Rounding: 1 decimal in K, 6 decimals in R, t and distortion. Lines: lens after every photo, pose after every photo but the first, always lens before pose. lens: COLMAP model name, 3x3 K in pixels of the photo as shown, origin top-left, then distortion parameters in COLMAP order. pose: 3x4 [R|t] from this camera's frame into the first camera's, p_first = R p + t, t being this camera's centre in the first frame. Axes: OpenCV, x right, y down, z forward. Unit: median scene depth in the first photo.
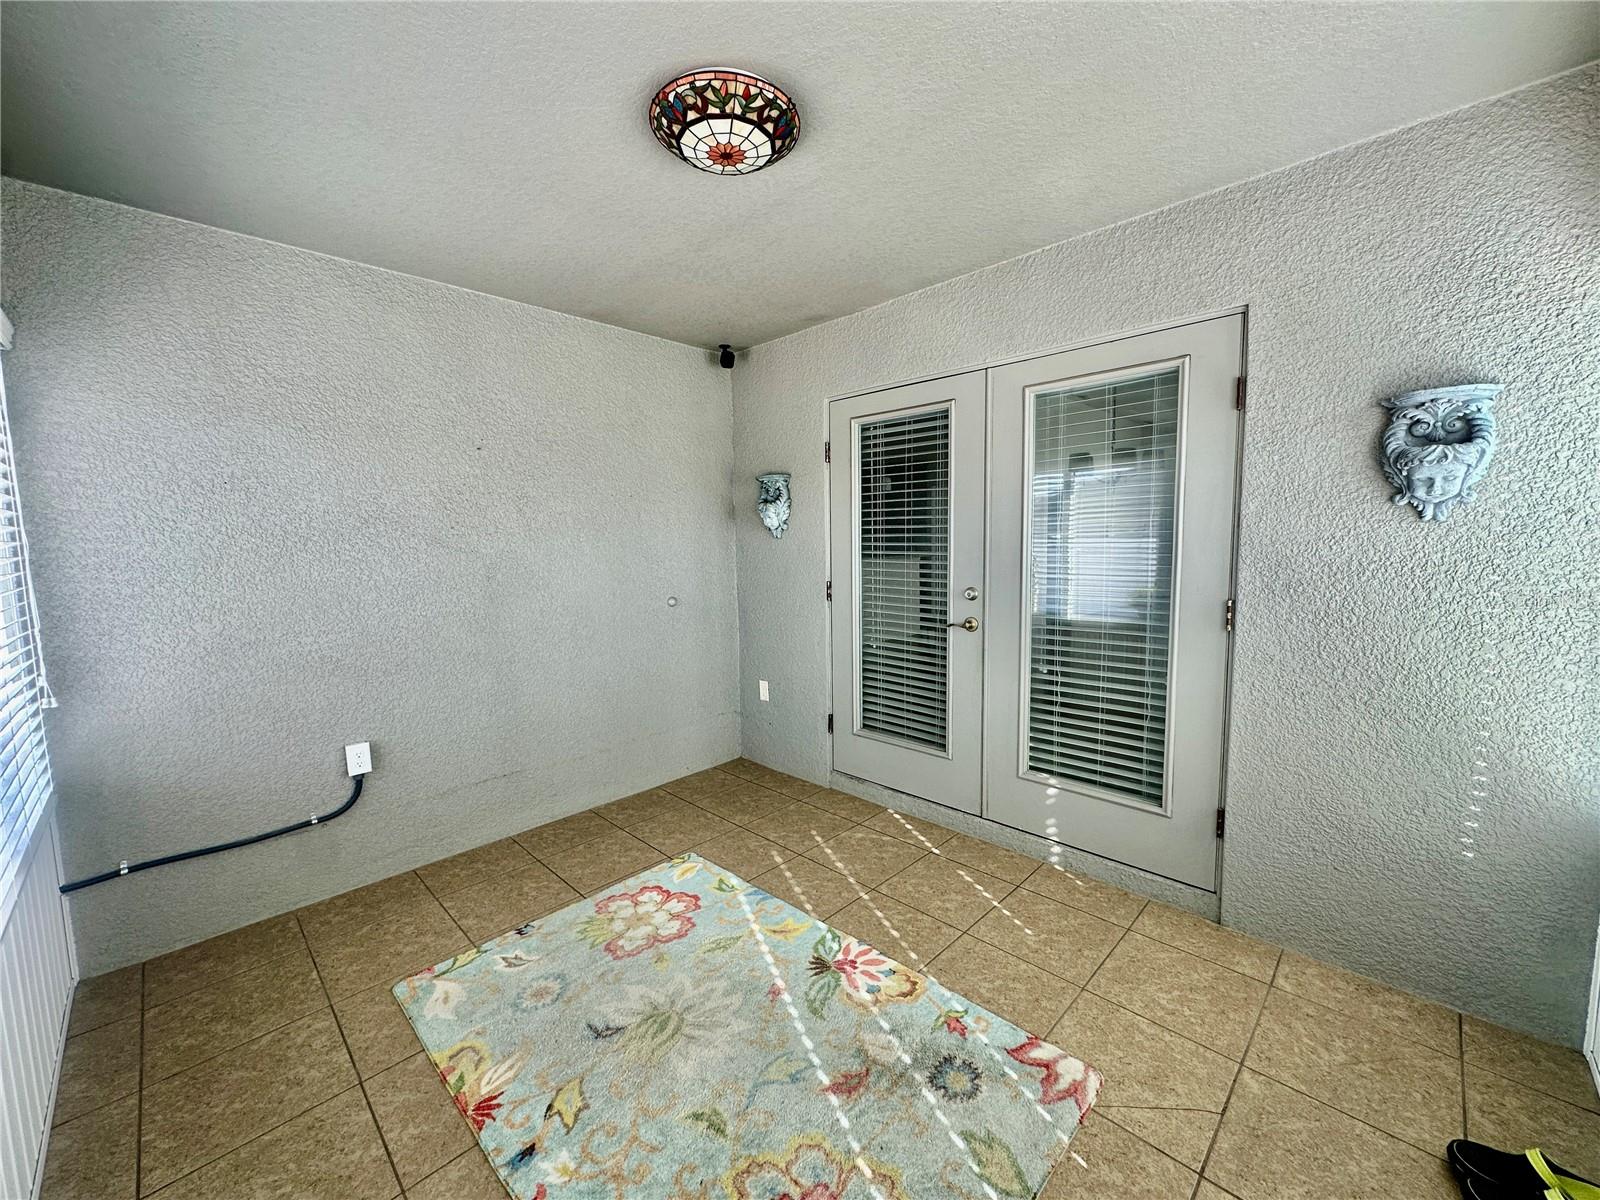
lens RADIAL K [[637.7, 0, 801.3], [0, 637.7, 603.5], [0, 0, 1]] dist [-0.007164, 0.001627]
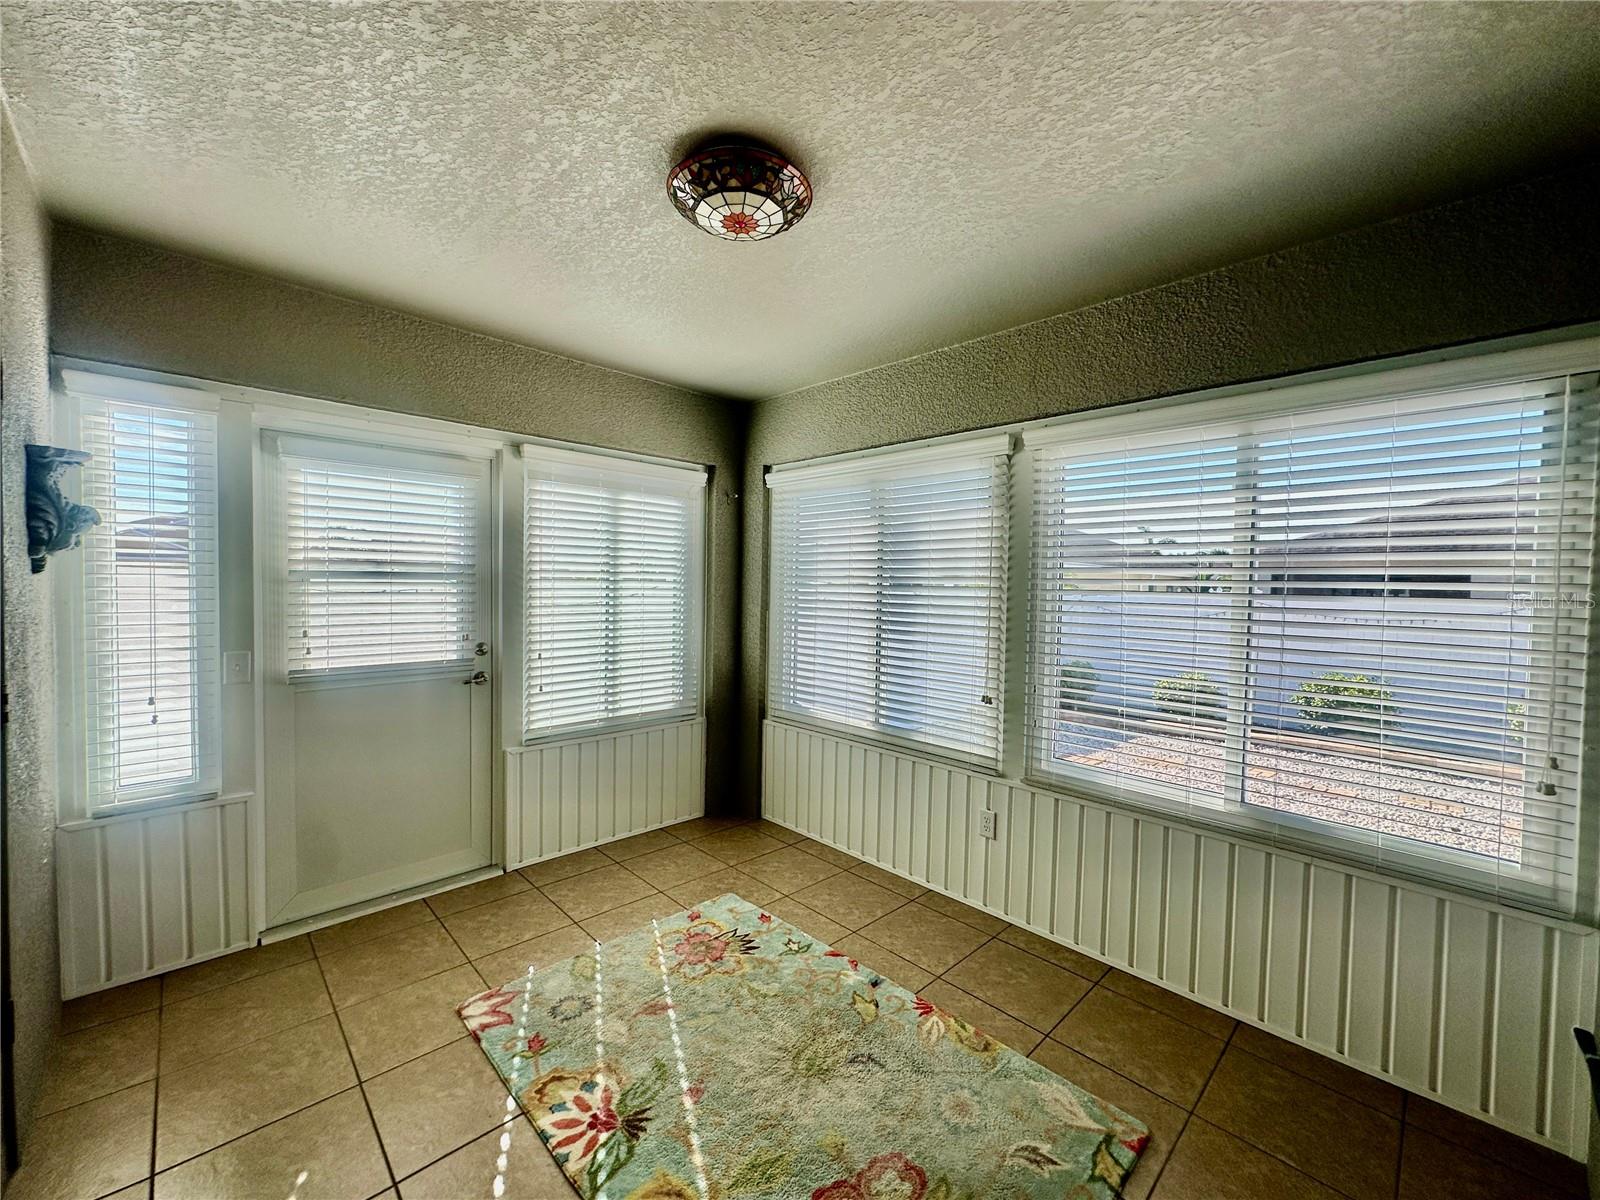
lens RADIAL K [[637.7, 0, 799.6], [0, 637.7, 602.9], [0, 0, 1]] dist [-0.007164, 0.001627]
pose [[-0.999846, -0.001654, 0.017478, -0.150744], [0.000633, 0.991511, 0.130022, -0.146461], [-0.017545, 0.130013, -0.991357, 1.339966]]
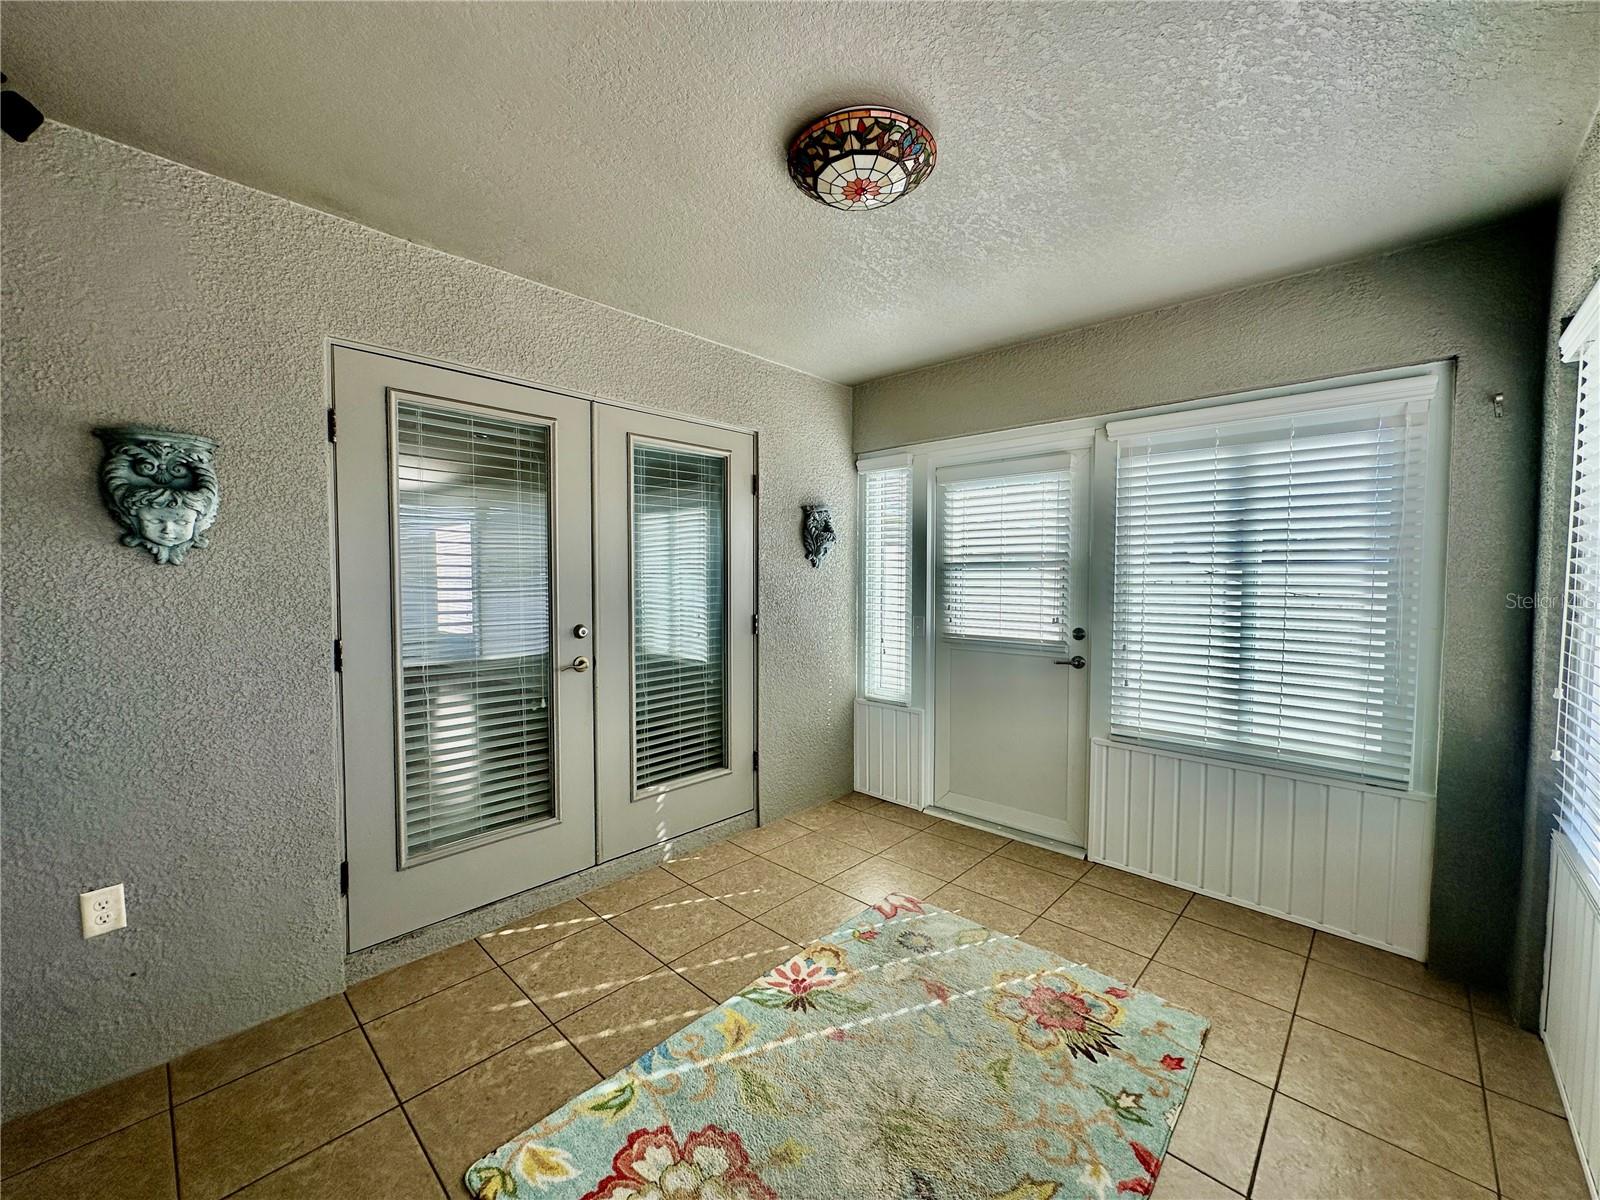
lens RADIAL K [[637.7, 0, 798.2], [0, 637.7, 604.8], [0, 0, 1]] dist [-0.007164, 0.001627]
pose [[-0.023004, -0.032780, 0.999198, -0.731484], [0.097141, 0.994660, 0.034867, -0.060397], [-0.995005, 0.097865, -0.019697, 0.755839]]
